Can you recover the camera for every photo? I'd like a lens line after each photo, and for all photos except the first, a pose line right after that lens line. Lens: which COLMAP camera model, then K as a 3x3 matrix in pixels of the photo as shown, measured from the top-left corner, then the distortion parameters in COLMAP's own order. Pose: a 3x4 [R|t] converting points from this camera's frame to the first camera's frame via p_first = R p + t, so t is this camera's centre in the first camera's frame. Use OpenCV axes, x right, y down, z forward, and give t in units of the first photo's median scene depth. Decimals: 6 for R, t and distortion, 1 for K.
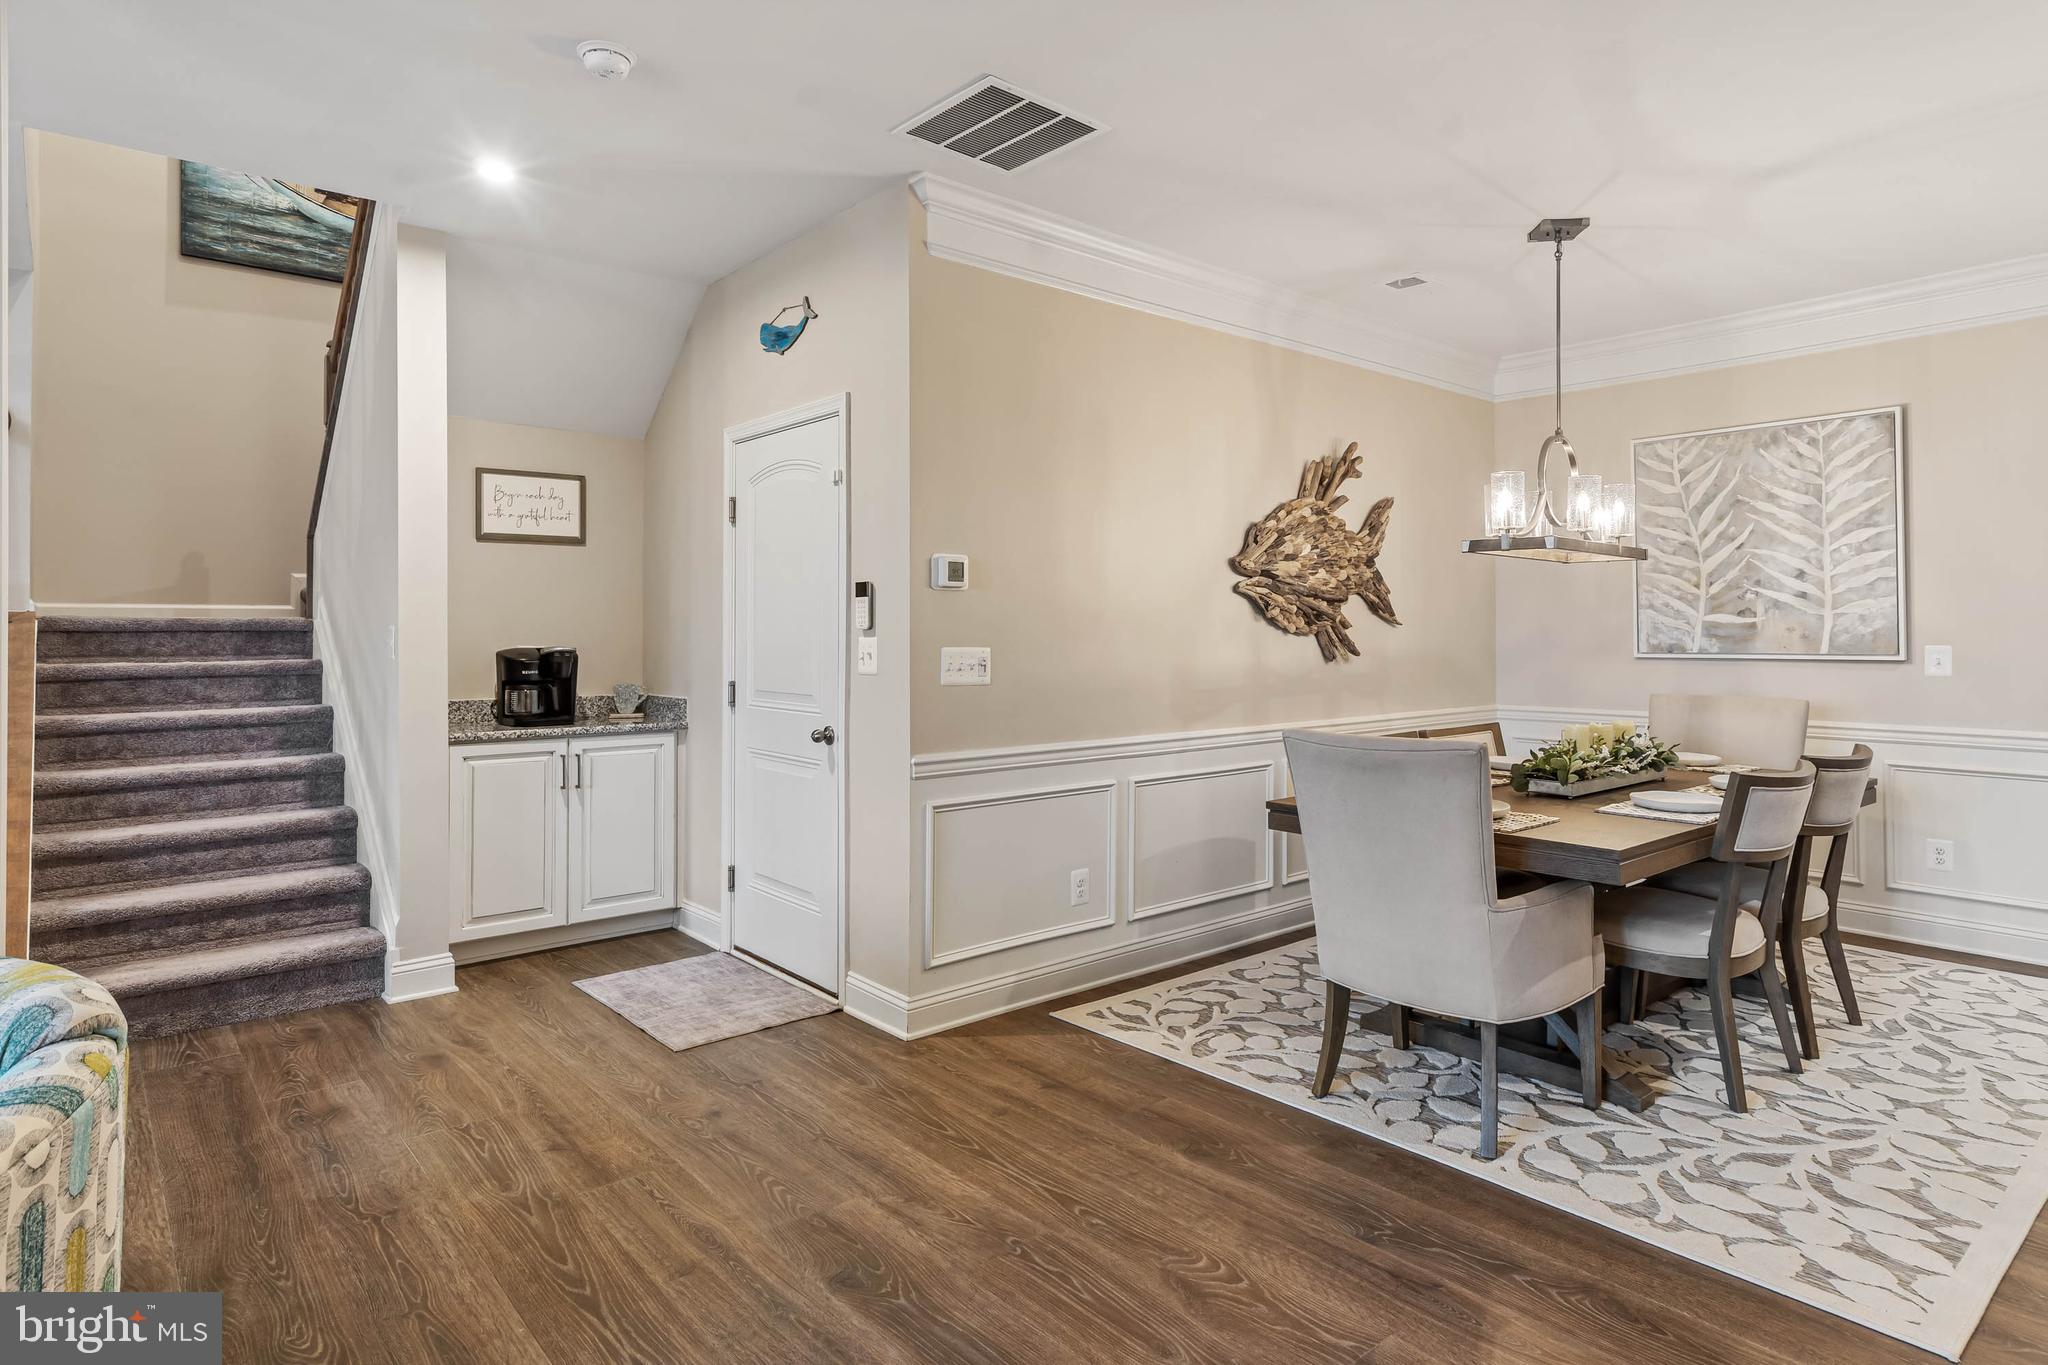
lens RADIAL K [[1129.0, 0, 1020.5], [0, 1129.0, 622.5], [0, 0, 1]] dist [0.002205, 0.001707]
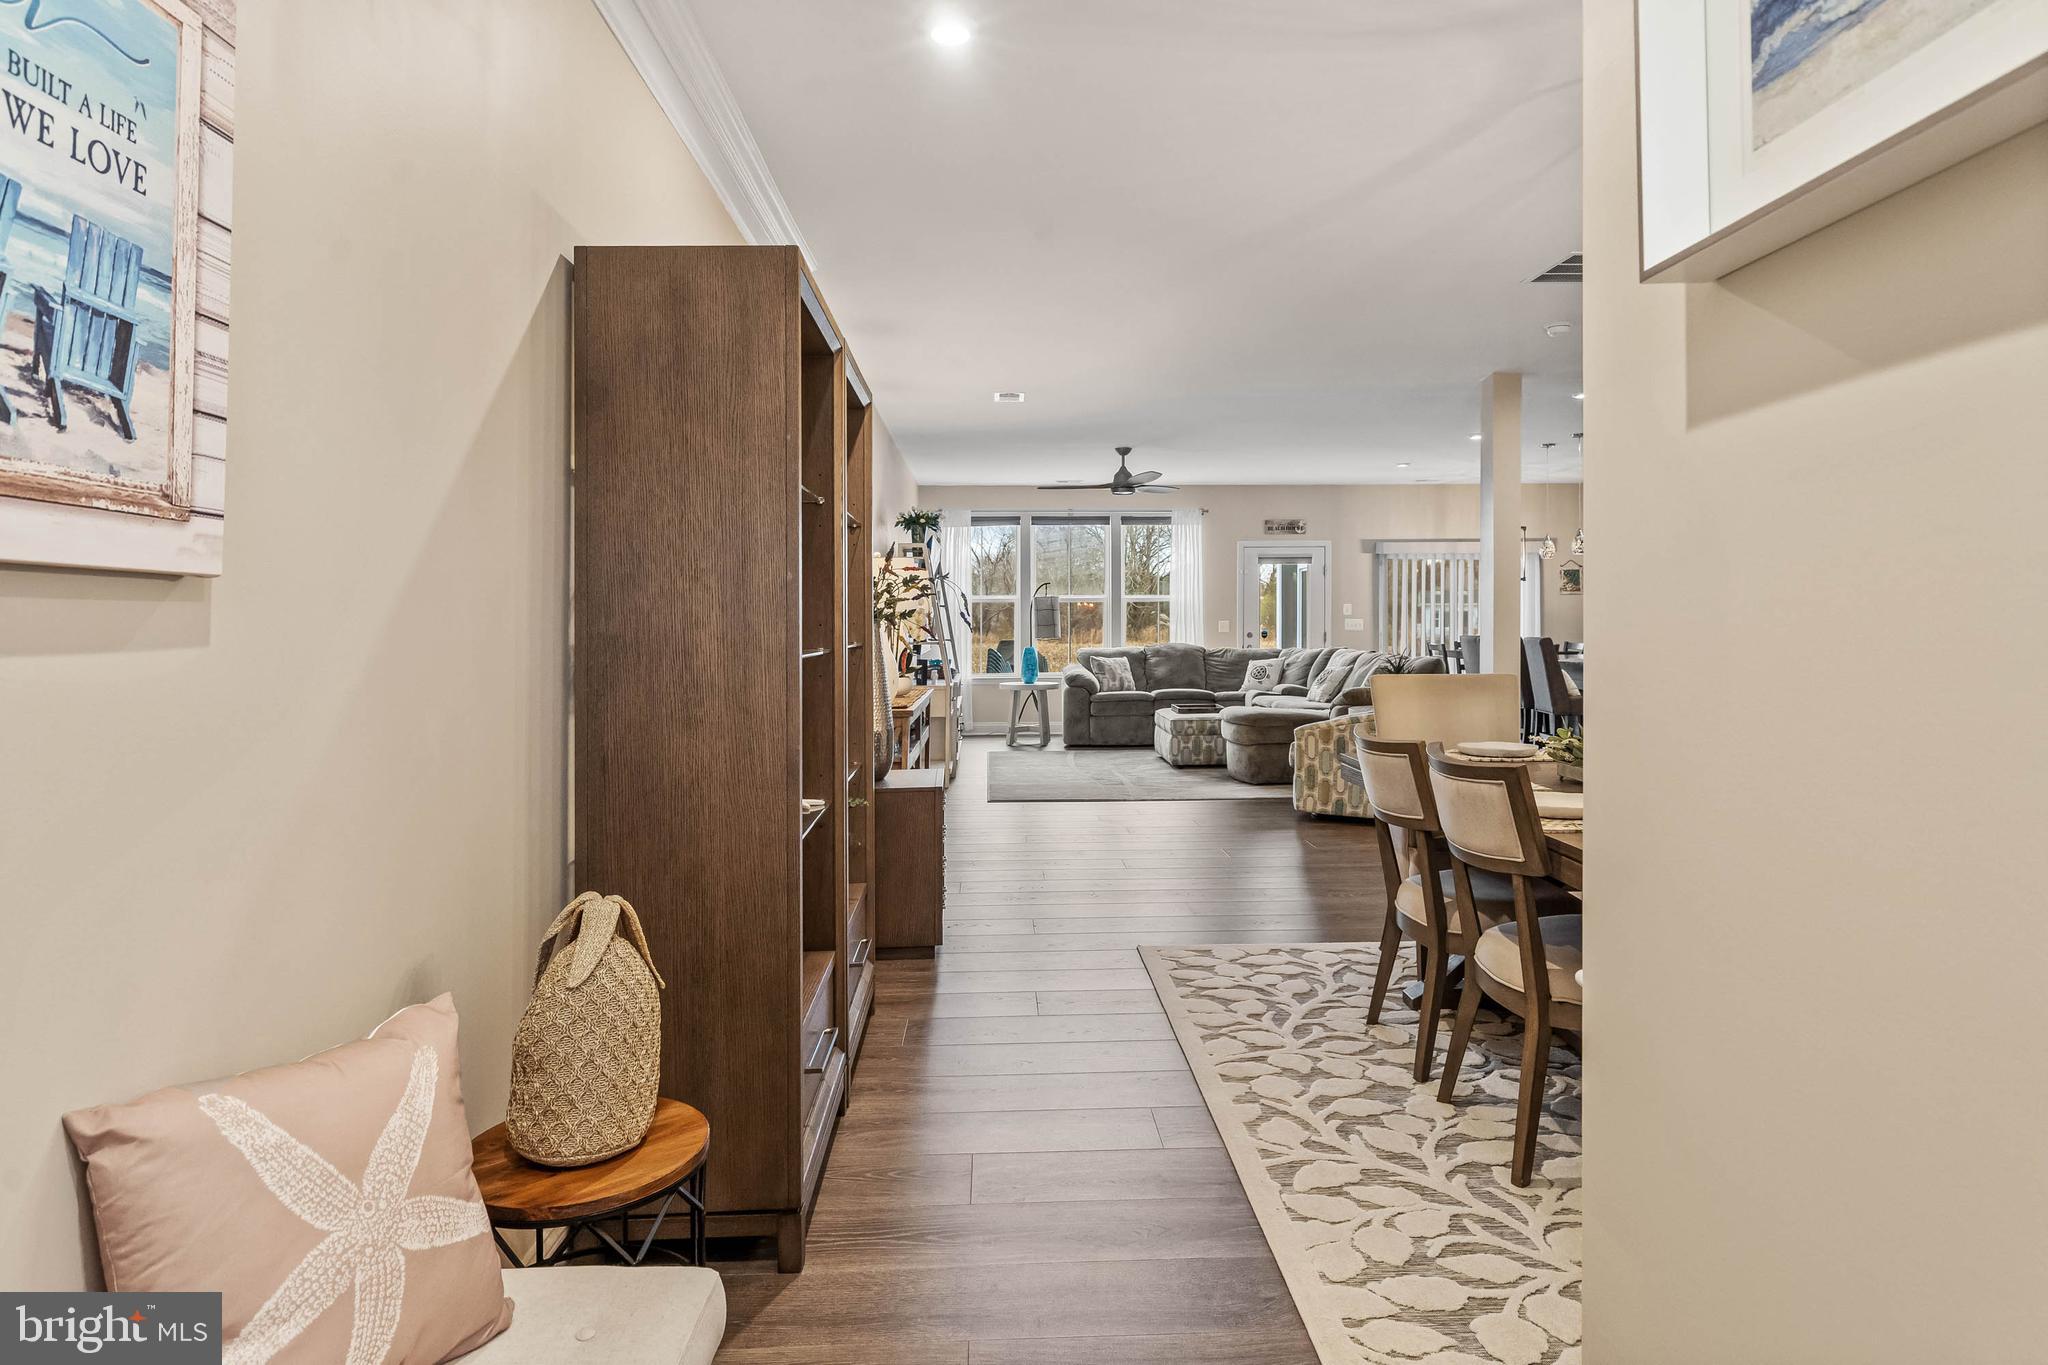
lens RADIAL K [[1174.2, 0, 1031.0], [0, 1174.2, 622.6], [0, 0, 1]] dist [0.003153, 0.001348]
pose [[-0.620363, 0.007022, -0.784284, 1.125758], [0.014449, 0.999893, -0.002477, 0.016041], [0.784182, -0.012868, -0.620397, 0.932315]]
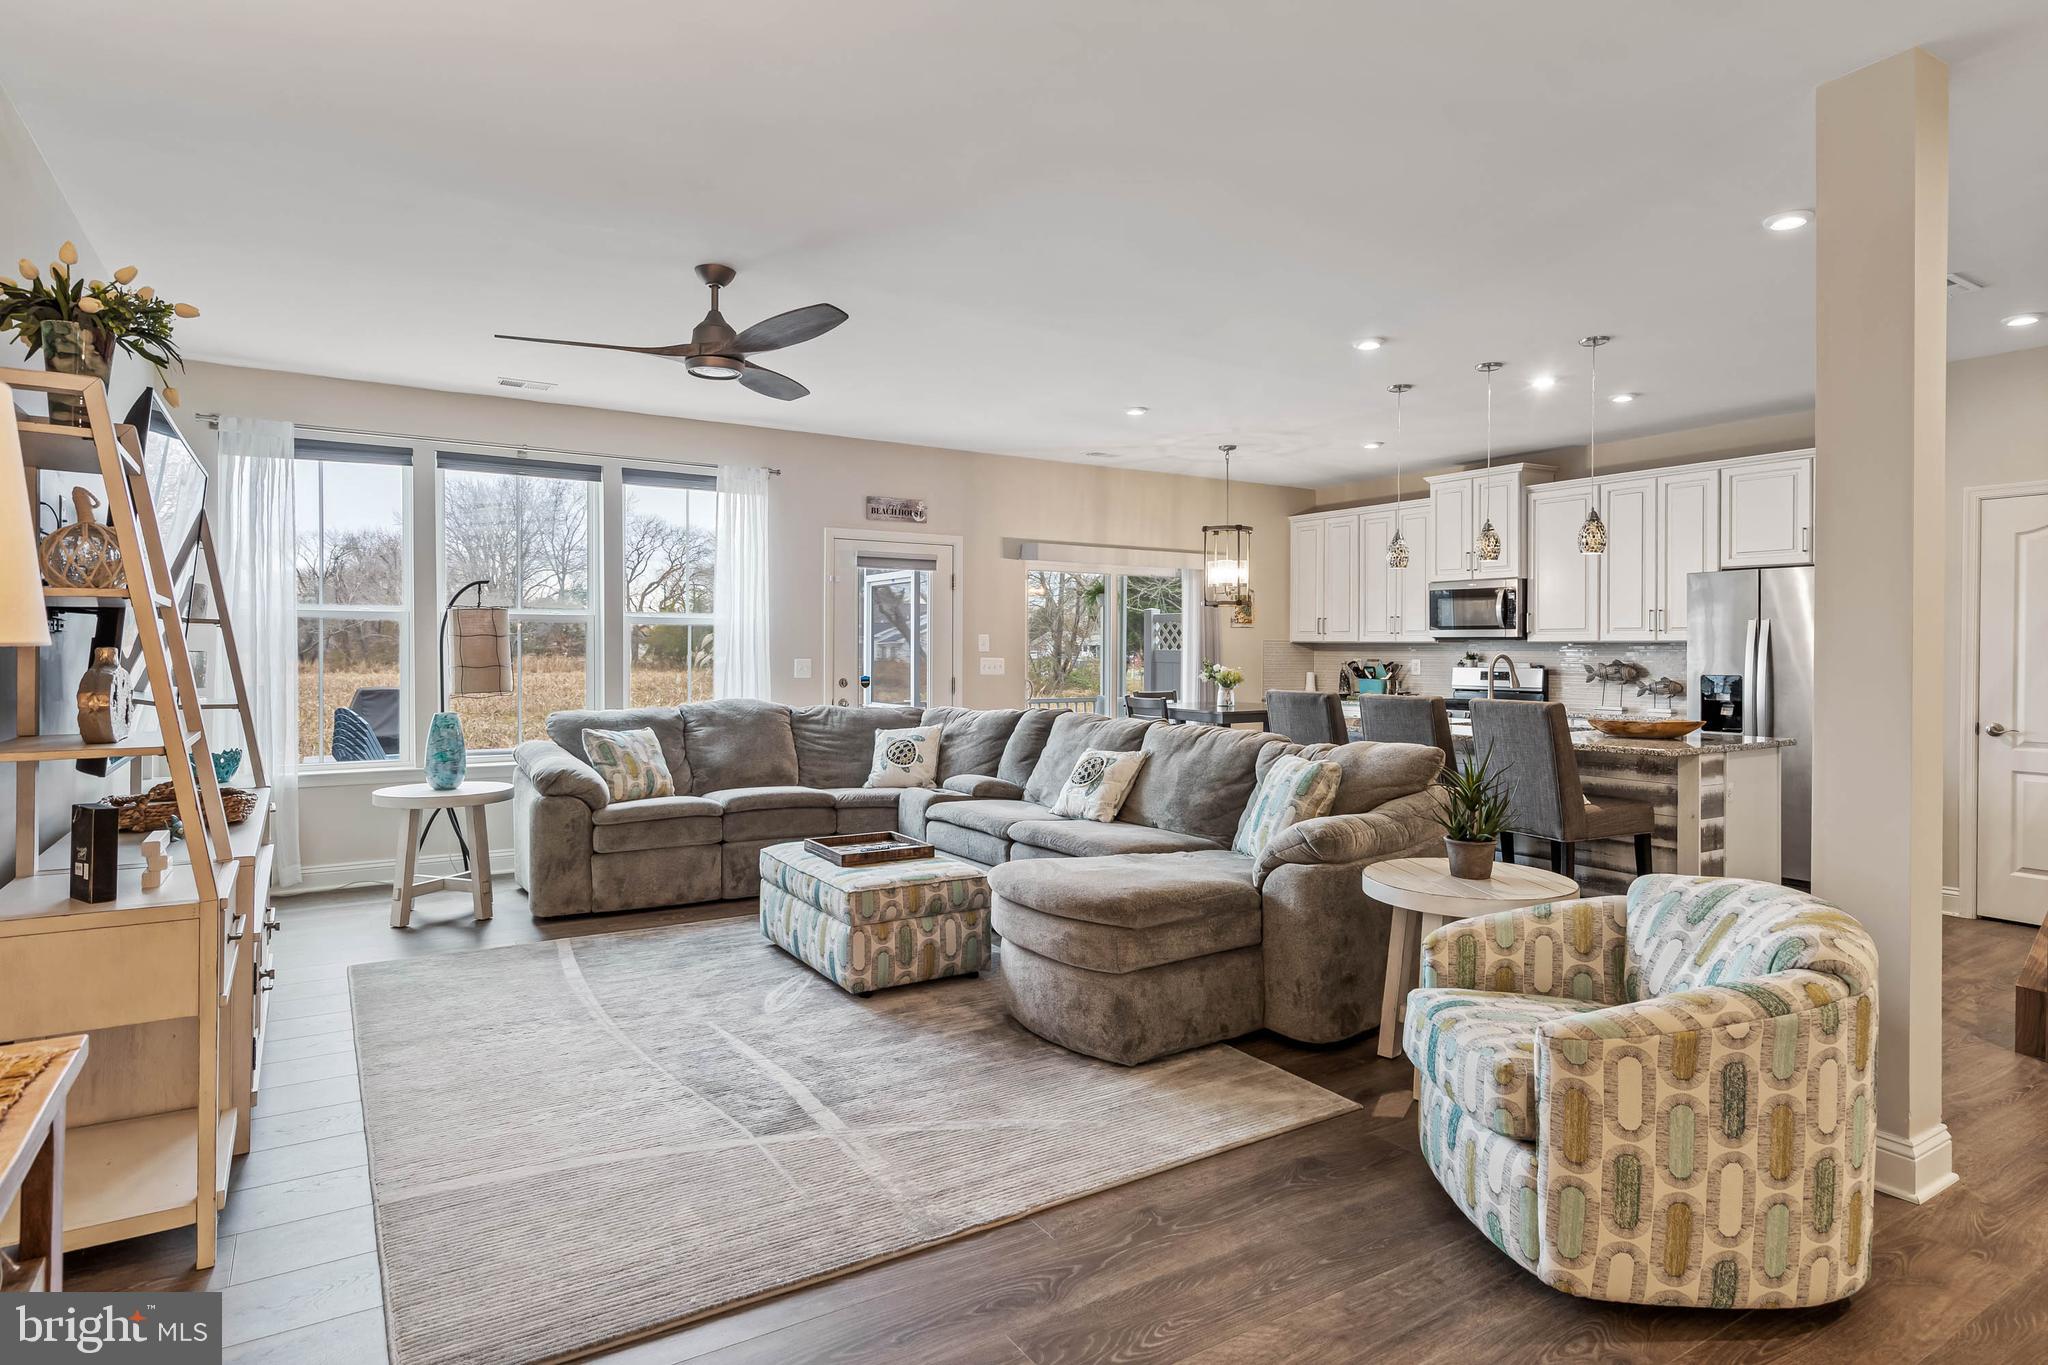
lens RADIAL K [[1108.5, 0, 1035.0], [0, 1108.5, 682.5], [0, 0, 1]] dist [0.001549, 0.001666]
pose [[-0.128298, 0.029636, -0.991293, 0.182975], [0.003075, 0.999560, 0.029486, -0.000681], [0.991731, 0.000734, -0.128332, 0.097067]]
